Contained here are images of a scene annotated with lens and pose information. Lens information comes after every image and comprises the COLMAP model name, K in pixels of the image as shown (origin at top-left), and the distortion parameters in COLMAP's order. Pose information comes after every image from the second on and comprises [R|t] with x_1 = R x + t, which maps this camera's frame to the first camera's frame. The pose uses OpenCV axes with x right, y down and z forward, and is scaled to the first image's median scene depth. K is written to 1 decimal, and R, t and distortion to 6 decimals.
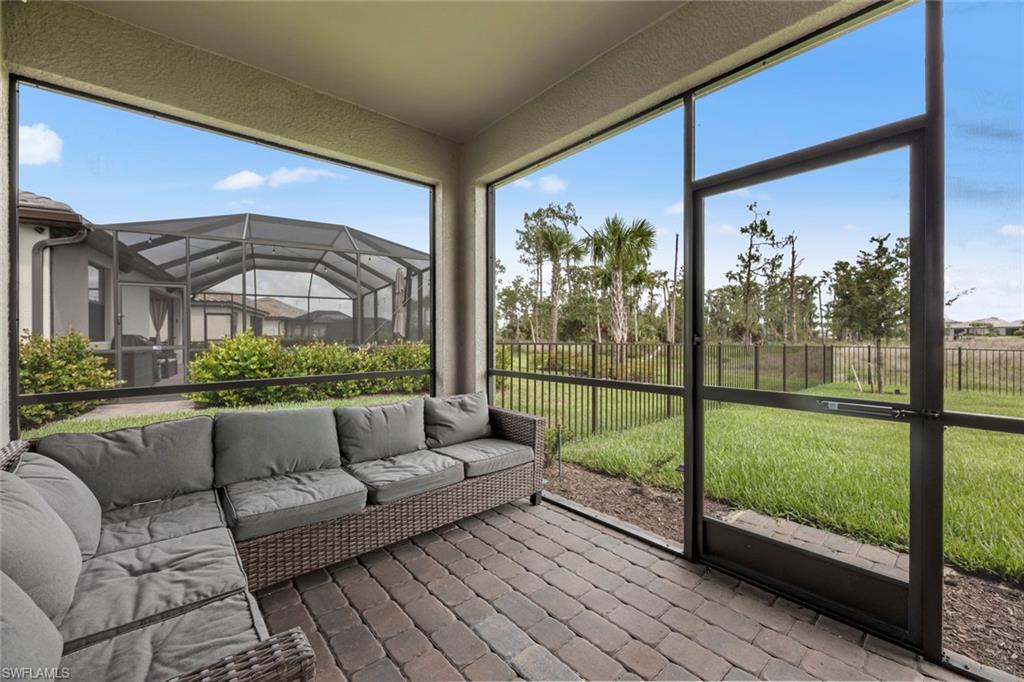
lens RADIAL K [[408.3, 0, 514.1], [0, 408.3, 337.2], [0, 0, 1]] dist [-0.000840, -0.000244]
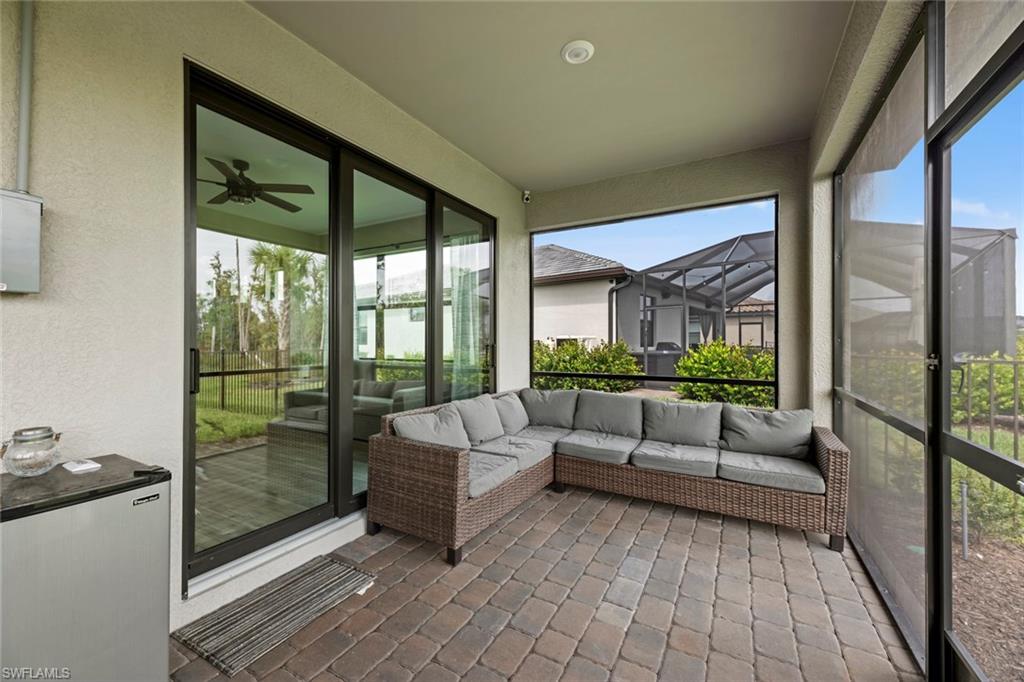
lens RADIAL K [[412.3, 0, 509.6], [0, 412.3, 337.3], [0, 0, 1]] dist [0.000512, 0.000072]
pose [[0.321223, -0.007725, -0.946972, 0.543732], [-0.005178, 0.999937, -0.009914, -0.015386], [0.946989, 0.008088, 0.321163, 0.070389]]
